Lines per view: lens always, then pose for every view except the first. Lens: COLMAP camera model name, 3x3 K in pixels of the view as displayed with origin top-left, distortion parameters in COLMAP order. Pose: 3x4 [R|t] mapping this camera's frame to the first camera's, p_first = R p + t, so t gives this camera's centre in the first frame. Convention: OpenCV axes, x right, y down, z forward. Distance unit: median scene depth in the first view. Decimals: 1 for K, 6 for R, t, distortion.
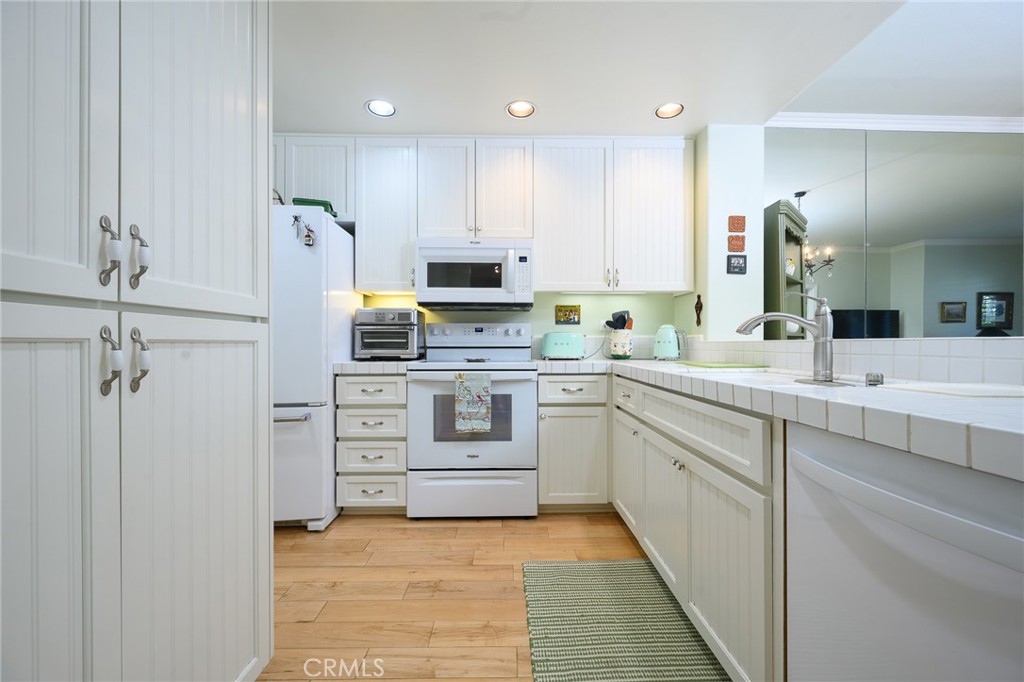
lens RADIAL K [[402.4, 0, 512.9], [0, 402.4, 343.9], [0, 0, 1]] dist [-0.000588, -0.000568]
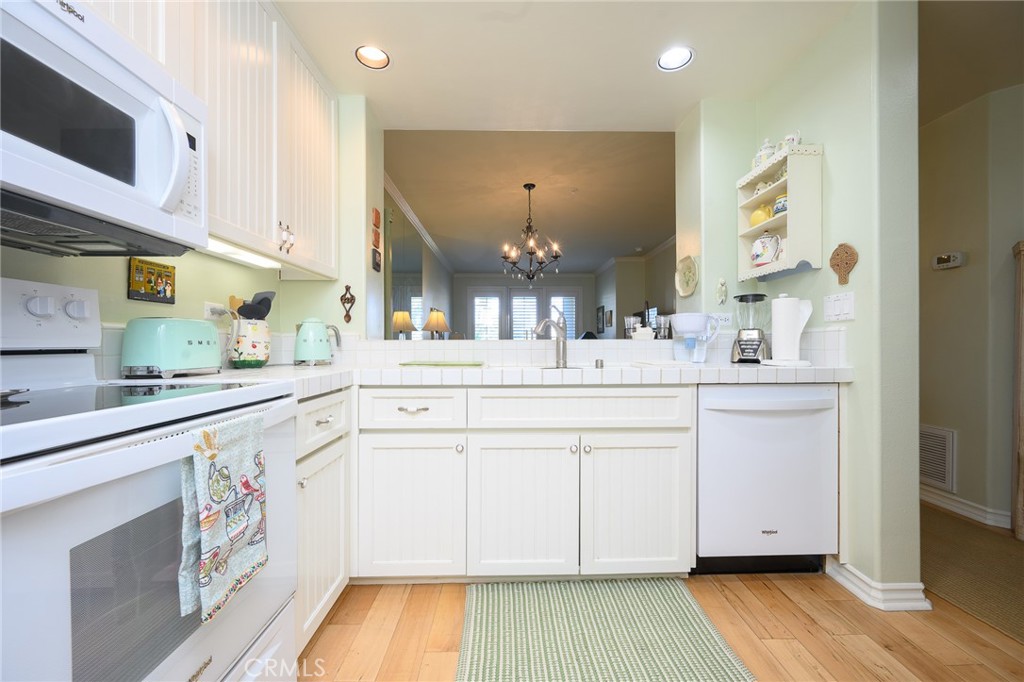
lens RADIAL K [[402.4, 0, 512.9], [0, 402.4, 343.9], [0, 0, 1]] dist [-0.000588, -0.000568]
pose [[-0.000697, 0.001580, 0.999999, -0.407224], [0.000763, 0.999998, -0.001580, 0.003247], [-0.999999, 0.000762, -0.000698, 0.680312]]
